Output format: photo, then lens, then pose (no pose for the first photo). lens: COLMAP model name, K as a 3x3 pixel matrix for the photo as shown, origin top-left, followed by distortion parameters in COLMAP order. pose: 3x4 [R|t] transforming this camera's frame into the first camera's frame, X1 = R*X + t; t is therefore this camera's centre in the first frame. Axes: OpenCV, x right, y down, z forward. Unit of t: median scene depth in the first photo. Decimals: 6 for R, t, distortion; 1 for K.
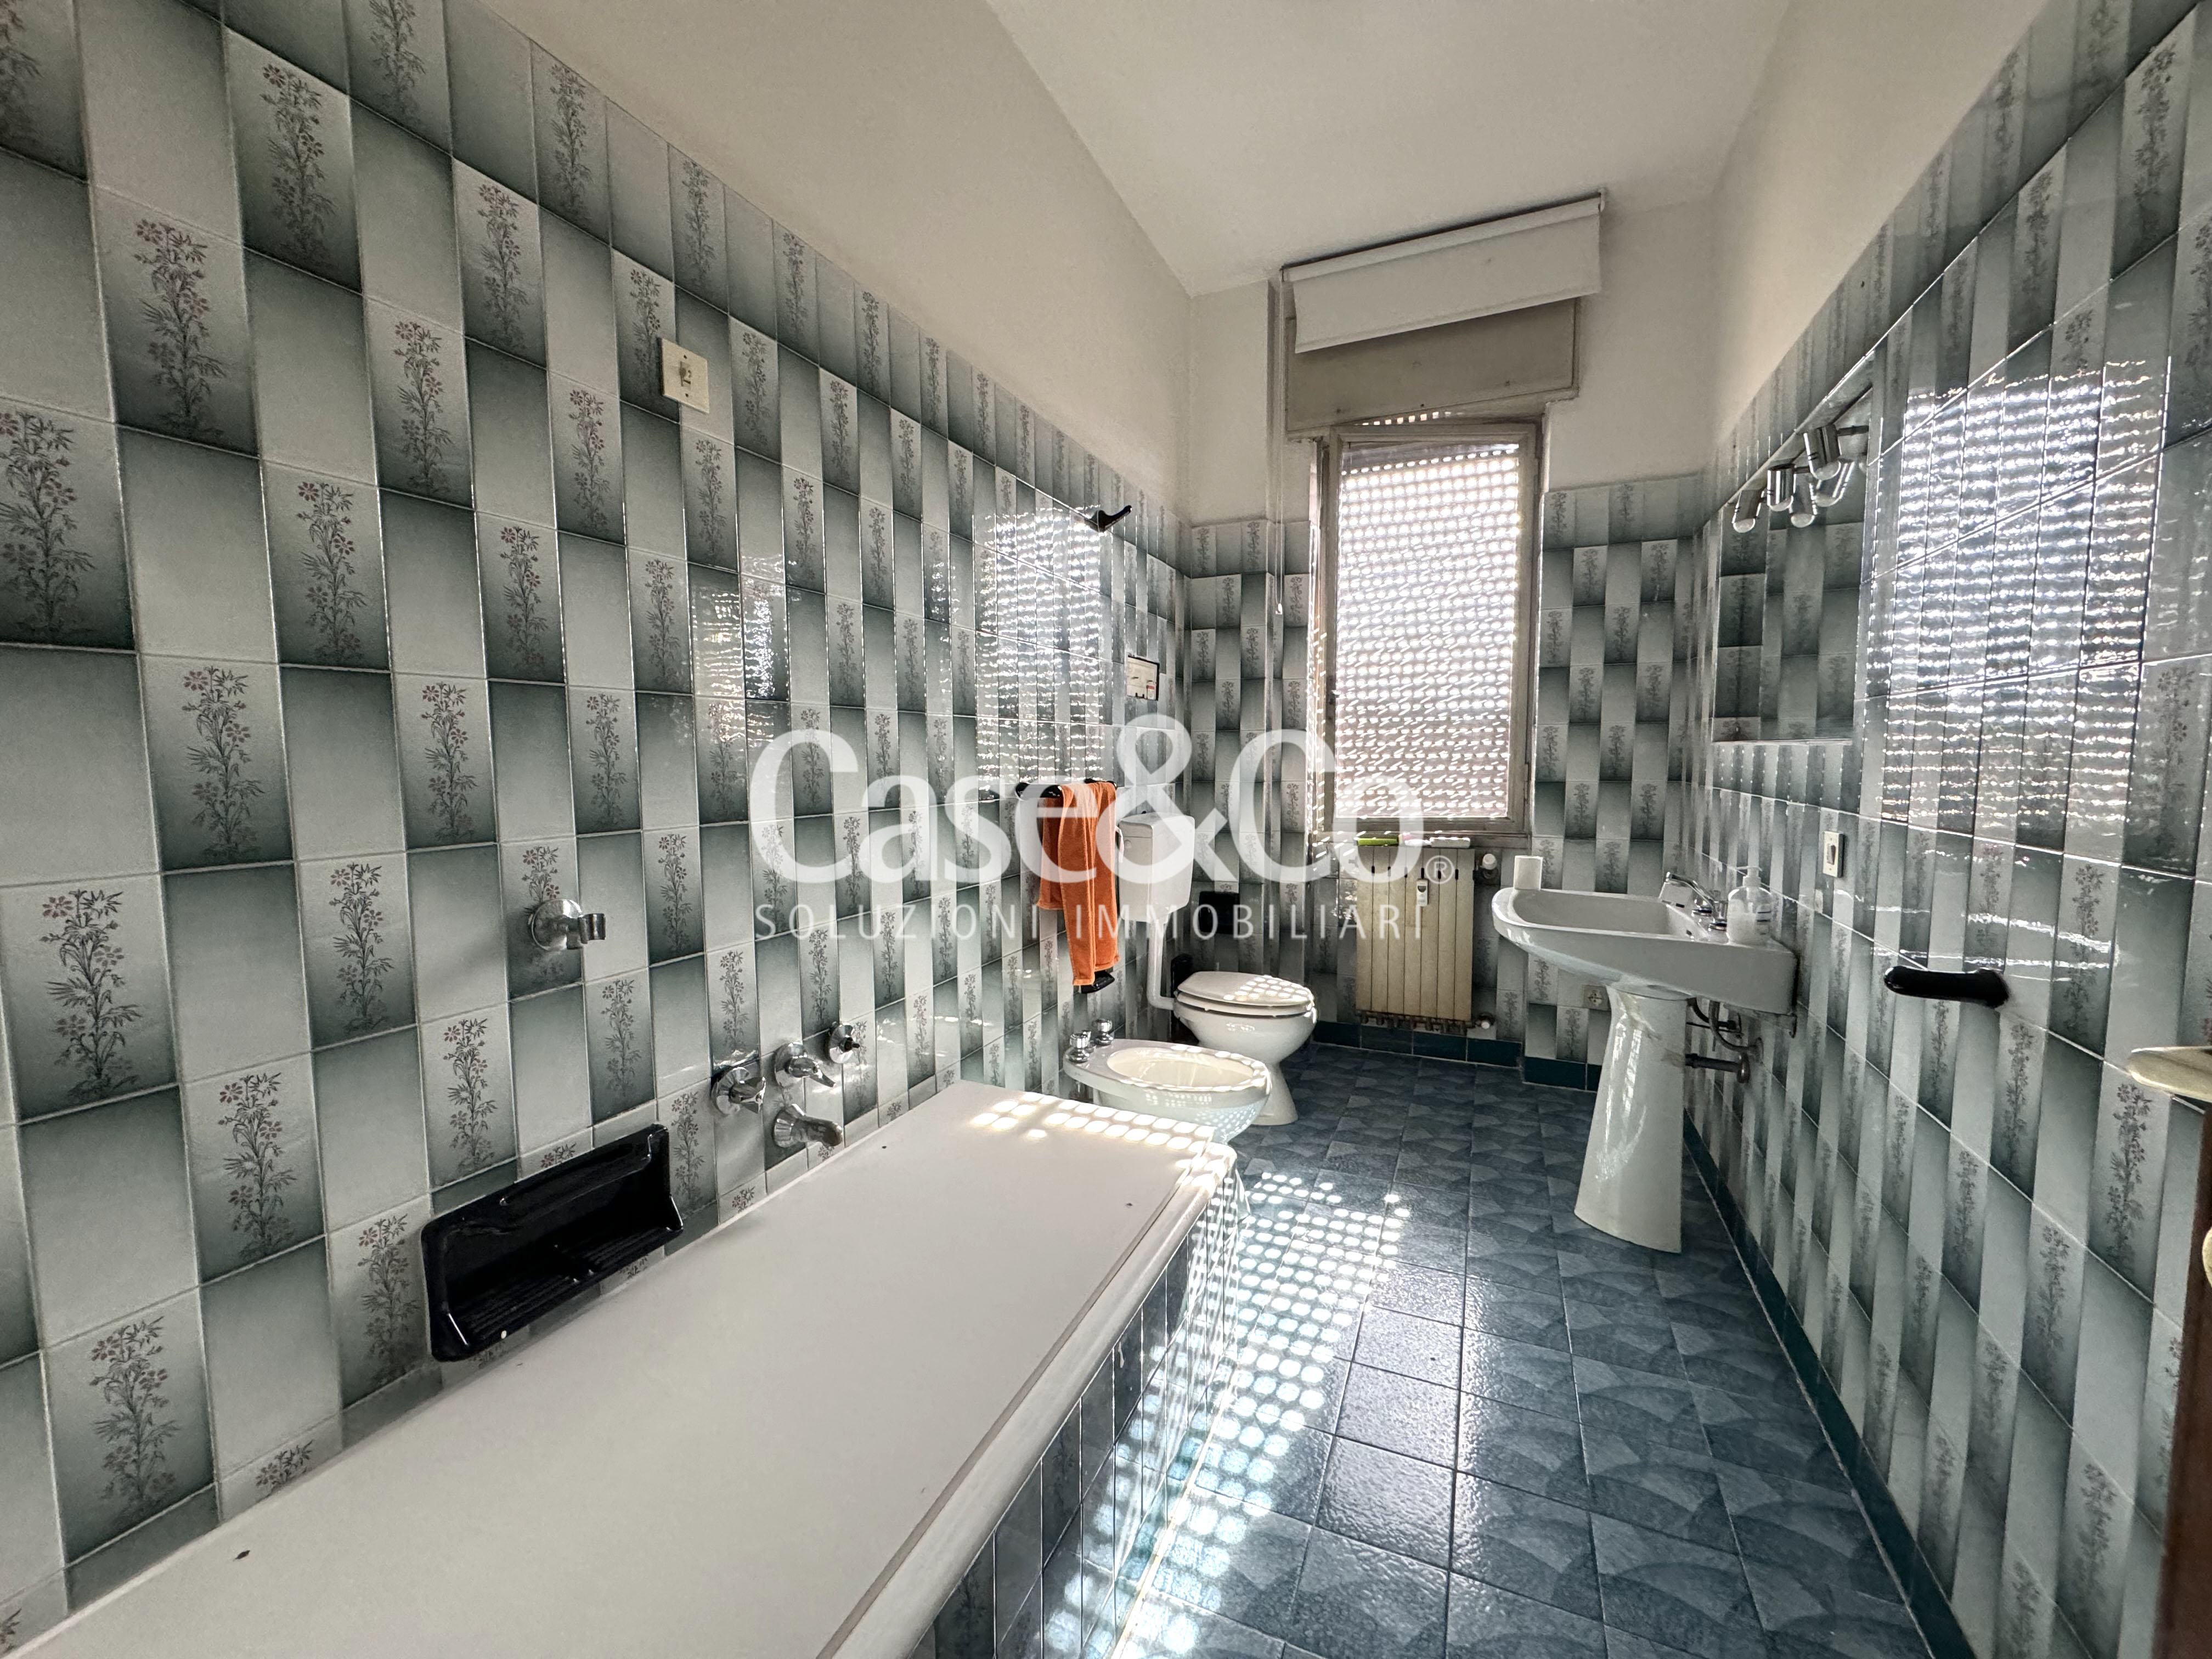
lens RADIAL K [[886.5, 0, 1113.4], [0, 886.5, 830.5], [0, 0, 1]] dist [0.003728, 0.000321]
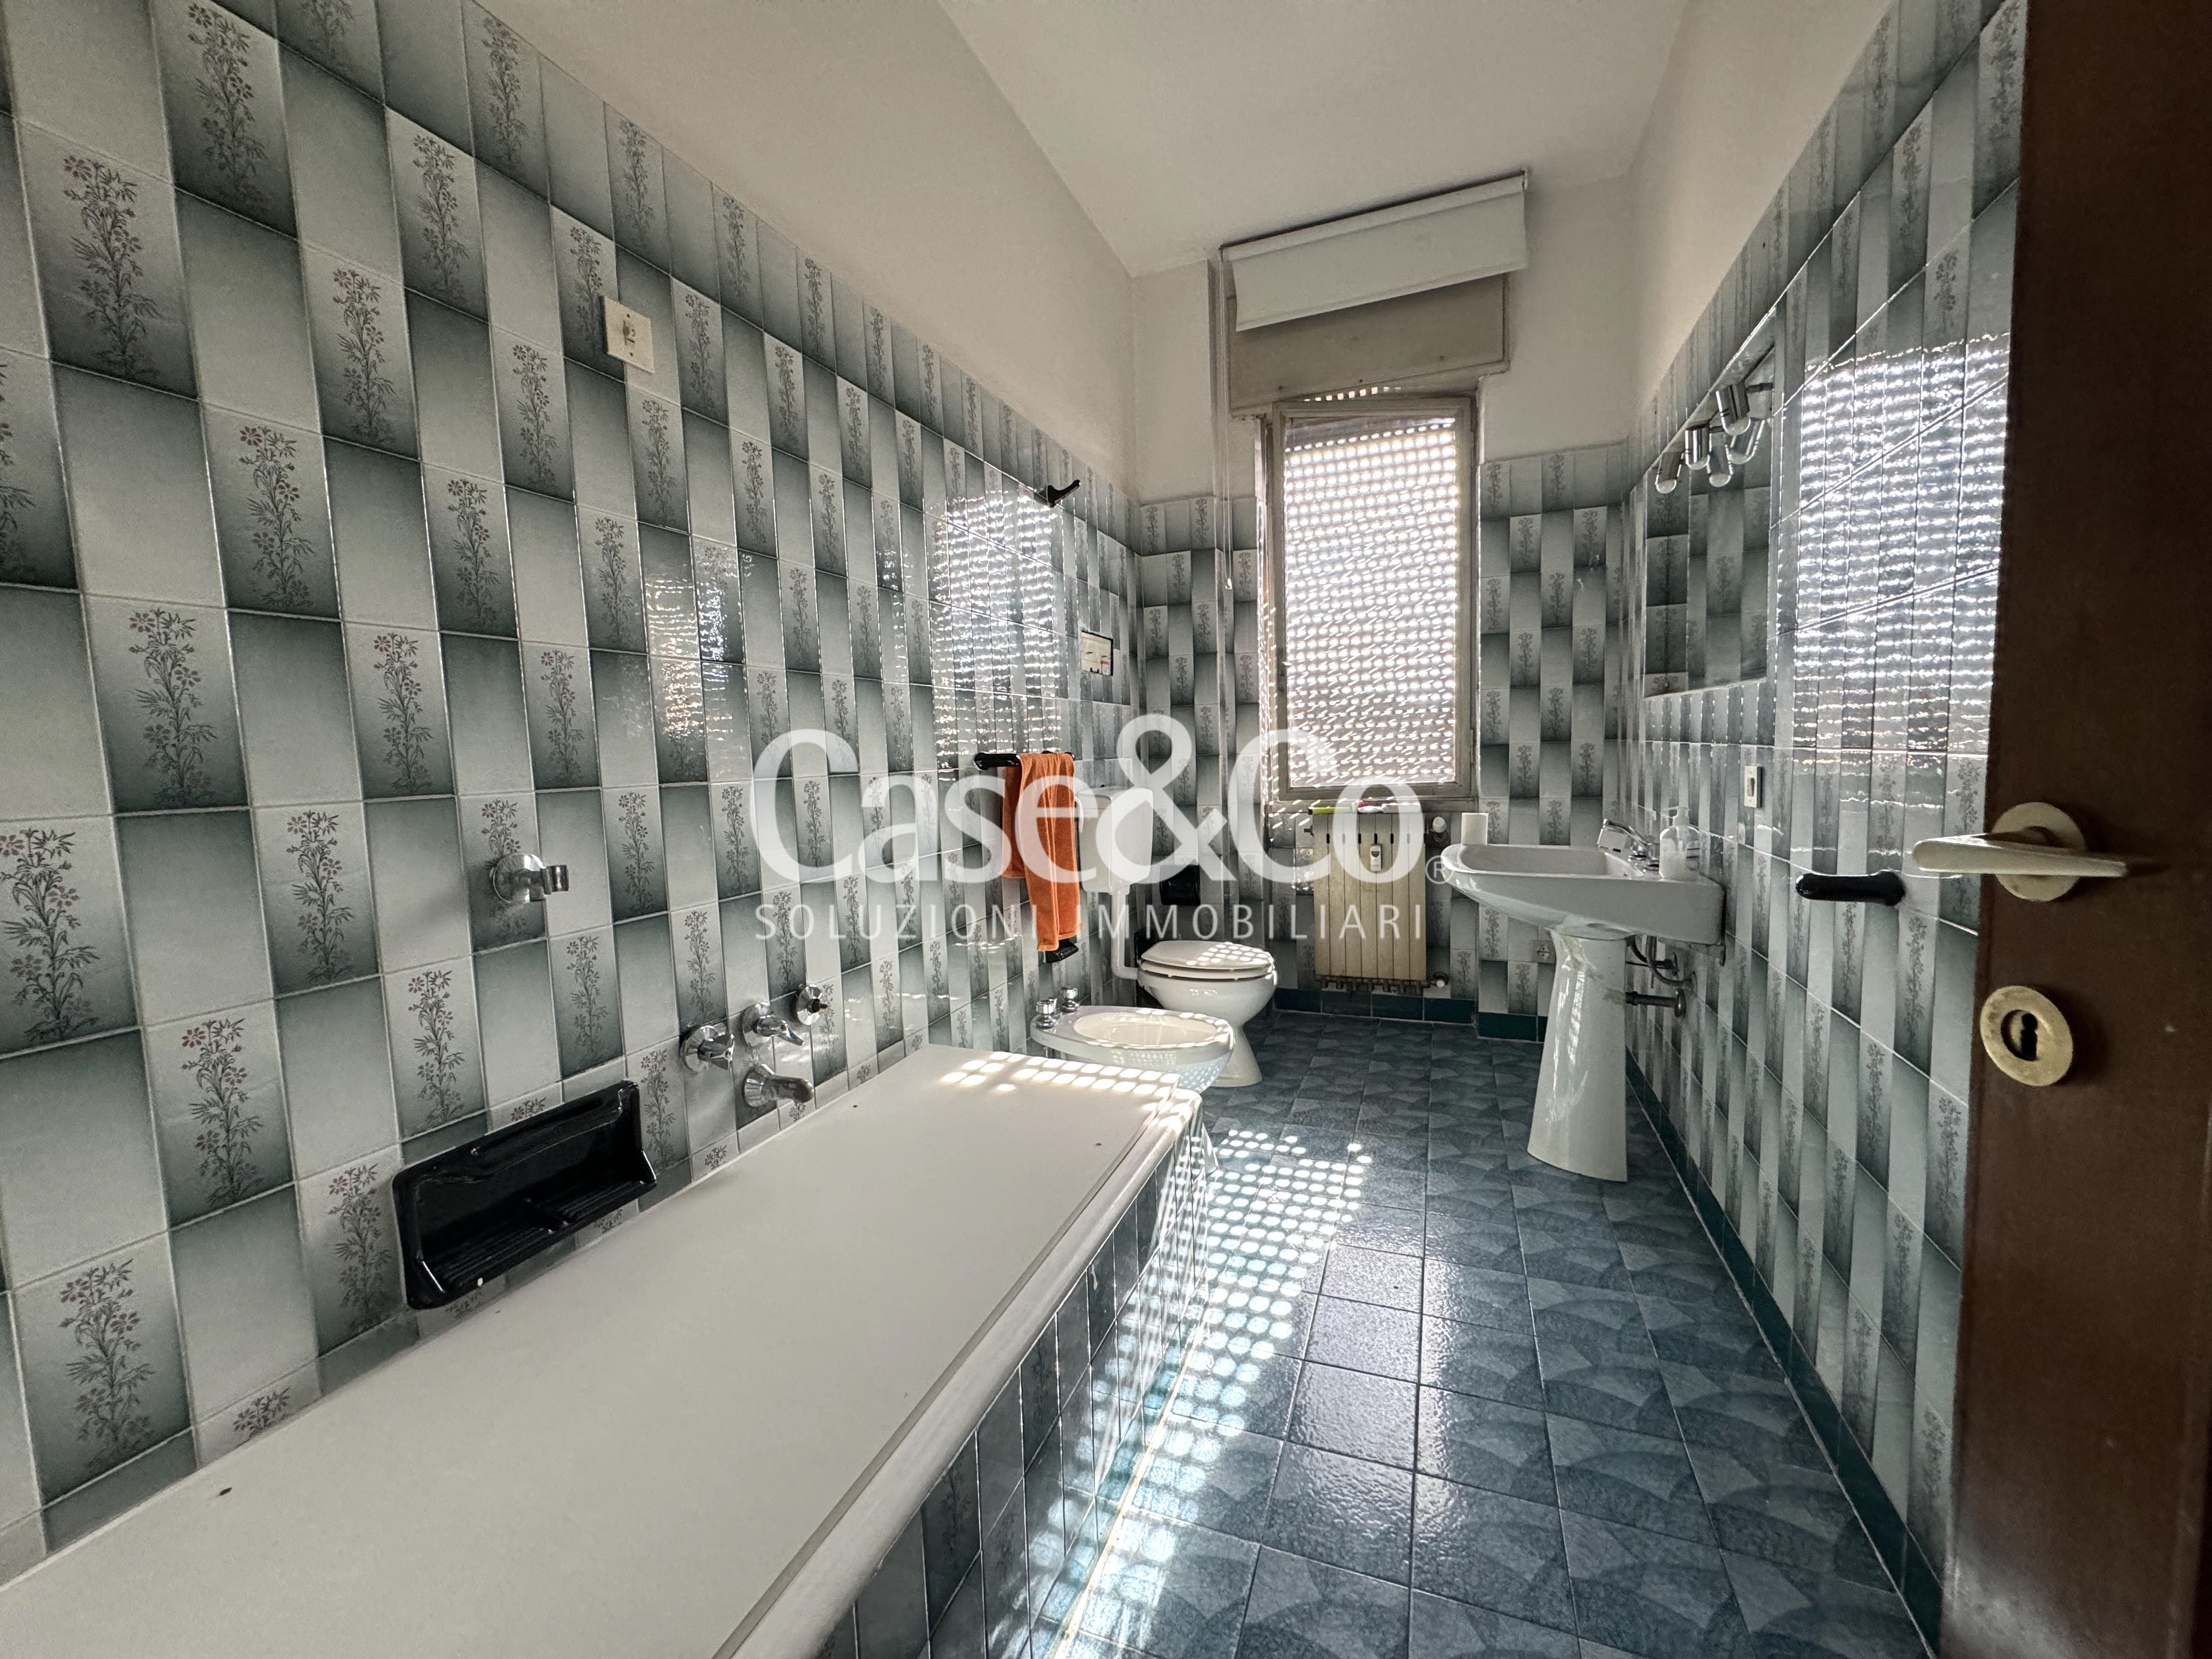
lens RADIAL K [[886.5, 0, 1112.9], [0, 886.5, 832.8], [0, 0, 1]] dist [0.003728, 0.000321]
pose [[0.998544, -0.032555, 0.043012, 0.002293], [0.032392, 0.999465, 0.004481, 0.058772], [-0.043135, -0.003081, 0.999064, -0.026419]]
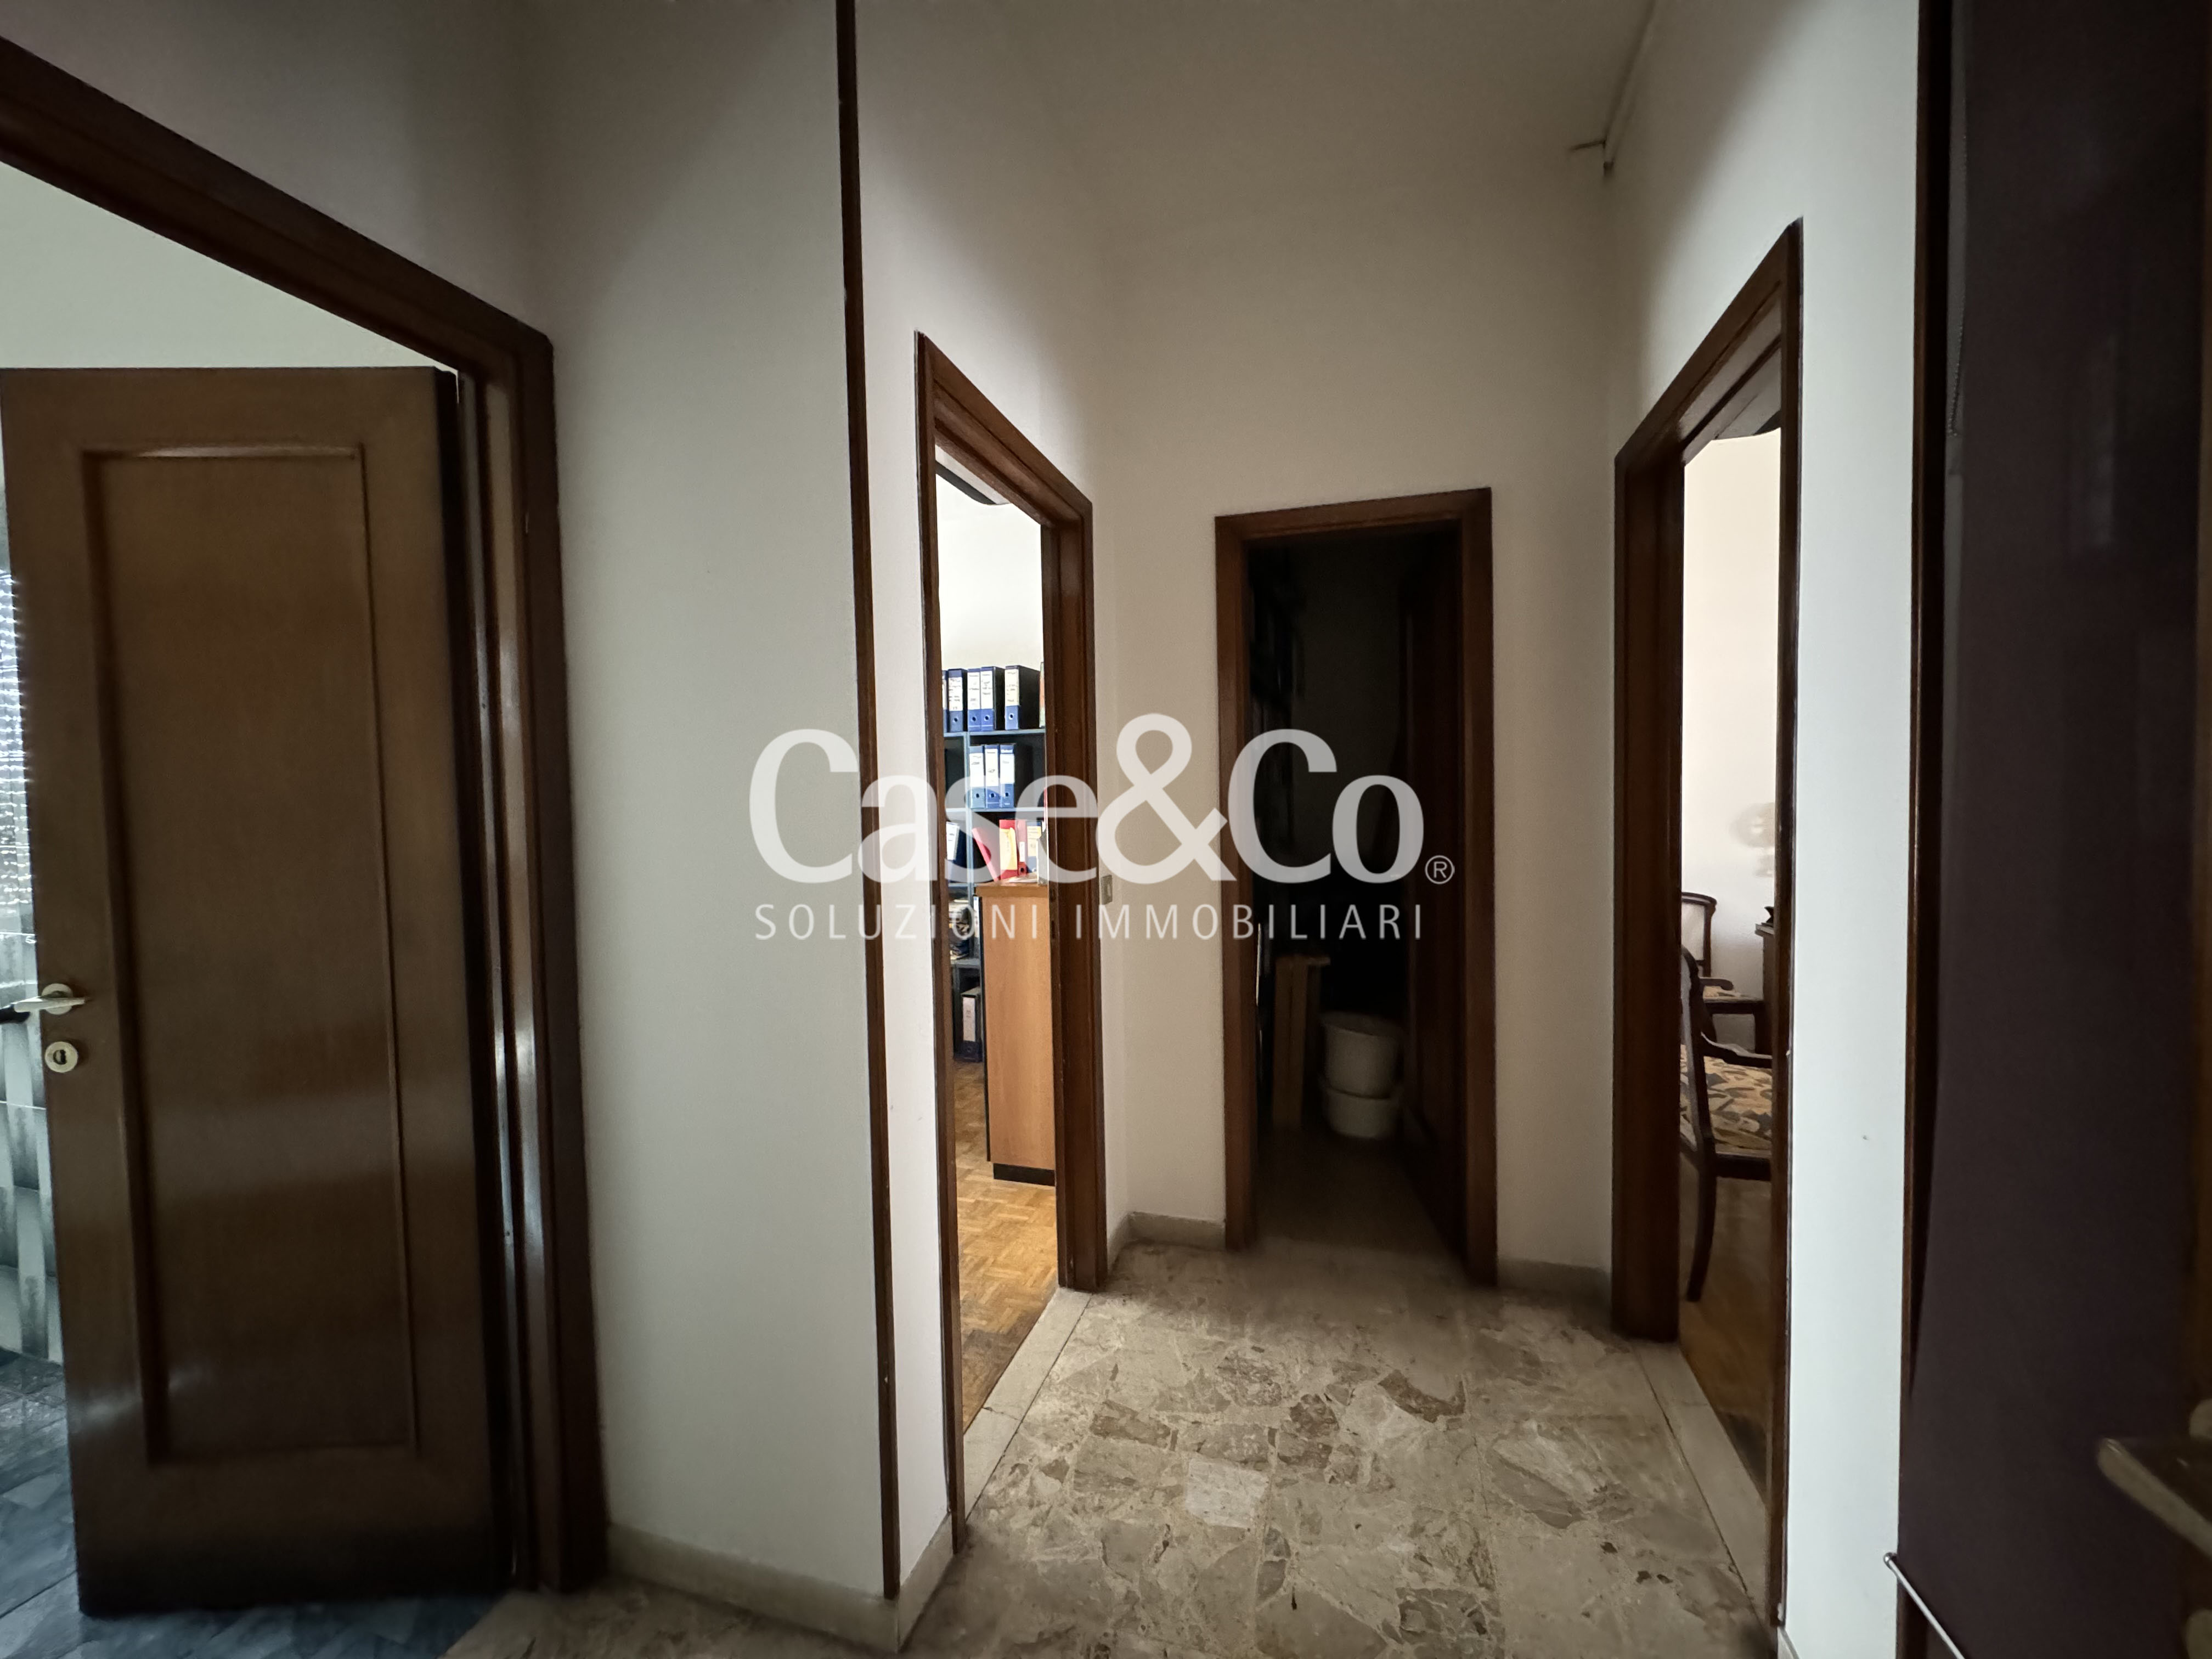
lens RADIAL K [[886.5, 0, 1117.5], [0, 886.5, 832.5], [0, 0, 1]] dist [0.003728, 0.000321]
pose [[-0.132005, -0.046248, 0.990170, -2.060018], [0.098397, 0.993366, 0.059515, -0.224216], [-0.986353, 0.105286, -0.126579, -1.999526]]
